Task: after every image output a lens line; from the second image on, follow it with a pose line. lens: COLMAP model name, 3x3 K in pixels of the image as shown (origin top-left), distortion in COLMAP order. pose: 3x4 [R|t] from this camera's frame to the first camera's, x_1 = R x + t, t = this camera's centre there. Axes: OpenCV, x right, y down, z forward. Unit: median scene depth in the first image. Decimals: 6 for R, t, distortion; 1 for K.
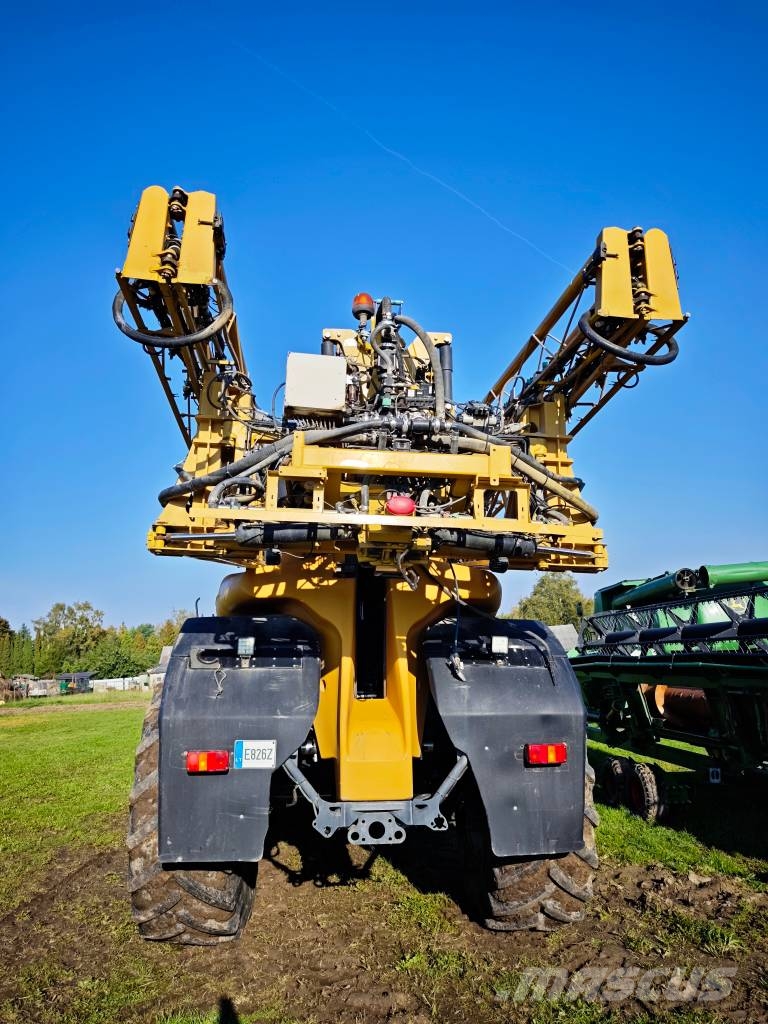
lens RADIAL K [[725.7, 0, 378.2], [0, 725.7, 511.5], [0, 0, 1]] dist [-0.019328, 0.021782]
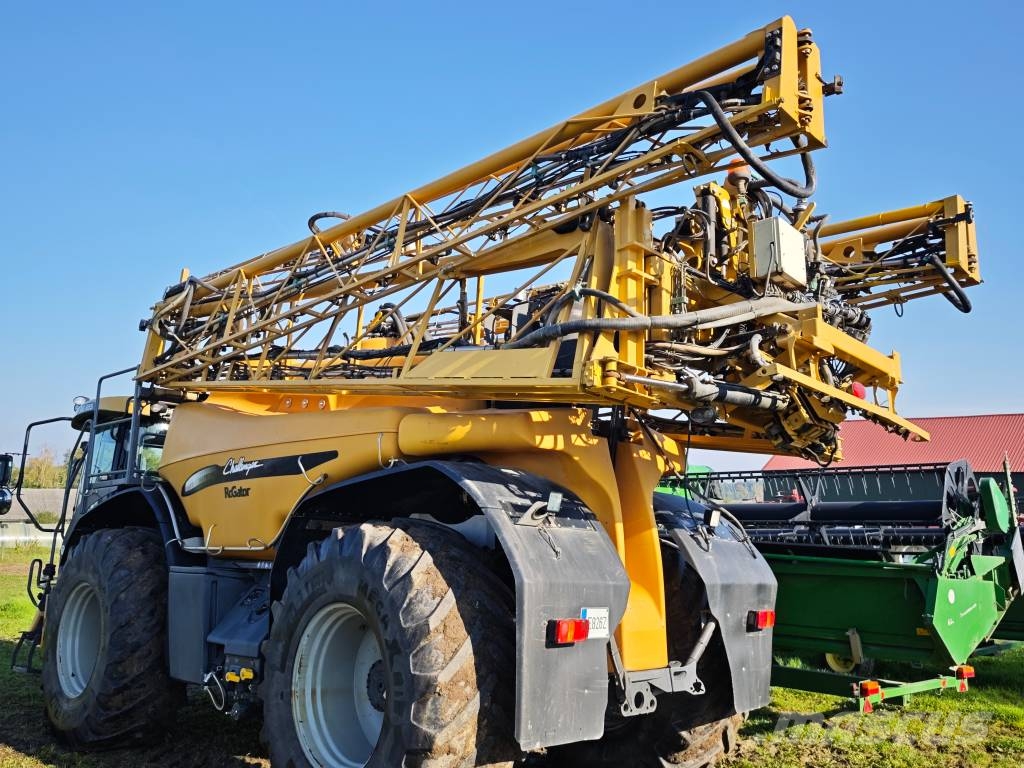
lens RADIAL K [[874.5, 0, 512.0], [0, 874.5, 384.0], [0, 0, 1]] dist [-0.003958, 0.004243]
pose [[0.760420, 0.156117, 0.630388, -0.943021], [-0.171511, 0.984490, -0.036923, 0.095492], [-0.626375, -0.080042, 0.775401, 0.232042]]
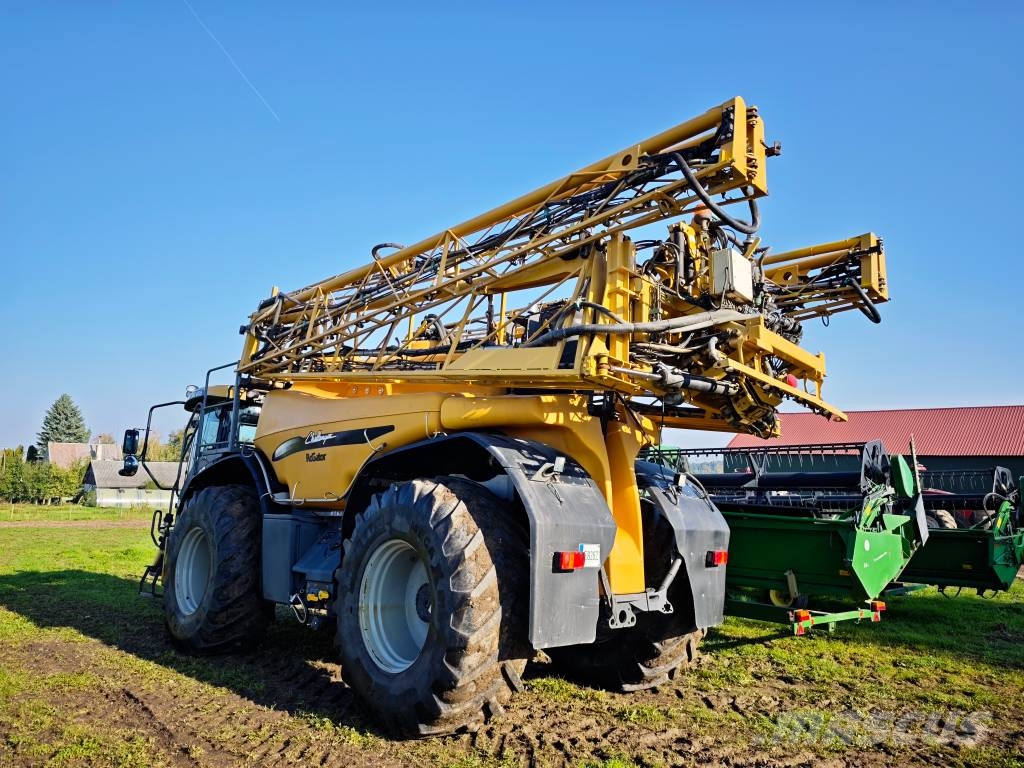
lens RADIAL K [[698.5, 0, 515.5], [0, 698.5, 385.6], [0, 0, 1]] dist [-0.000084, 0.000764]
pose [[0.766158, 0.159609, 0.622517, -0.982826], [-0.179498, 0.983264, -0.031185, 0.112953], [-0.617076, -0.087848, 0.781985, 0.190973]]
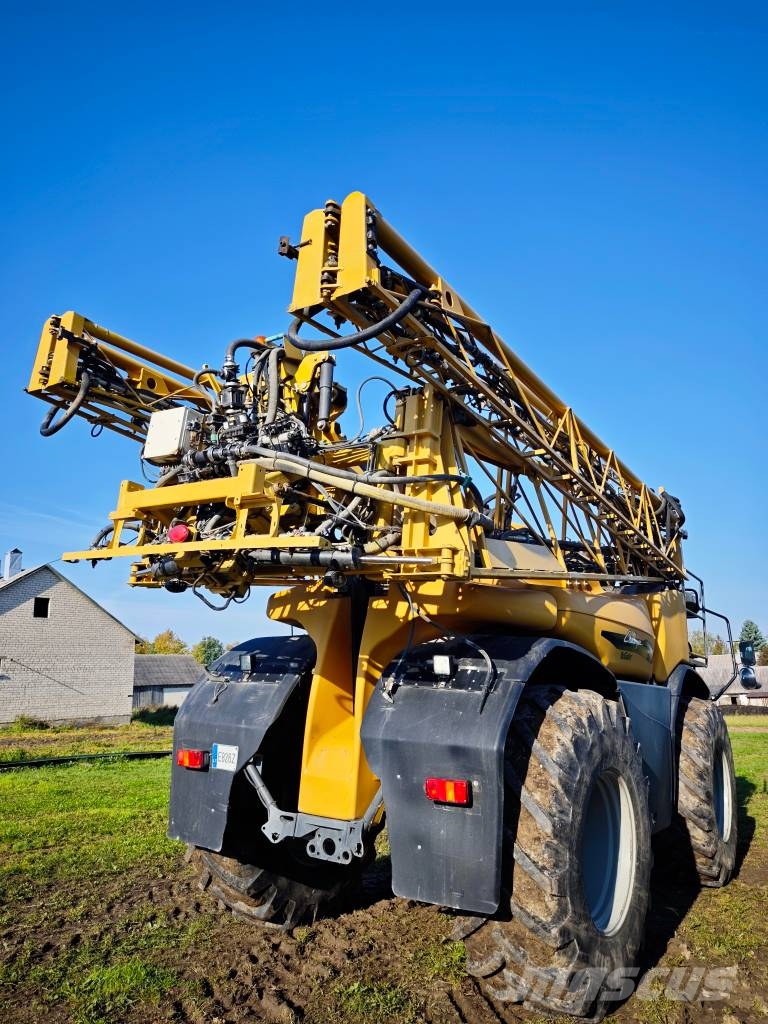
lens RADIAL K [[725.7, 0, 378.2], [0, 725.7, 511.5], [0, 0, 1]] dist [-0.019328, 0.021782]
pose [[0.754708, -0.121564, -0.644700, 0.764428], [0.100813, 0.992501, -0.069131, 0.051678], [0.648269, -0.012820, 0.761304, 0.280722]]
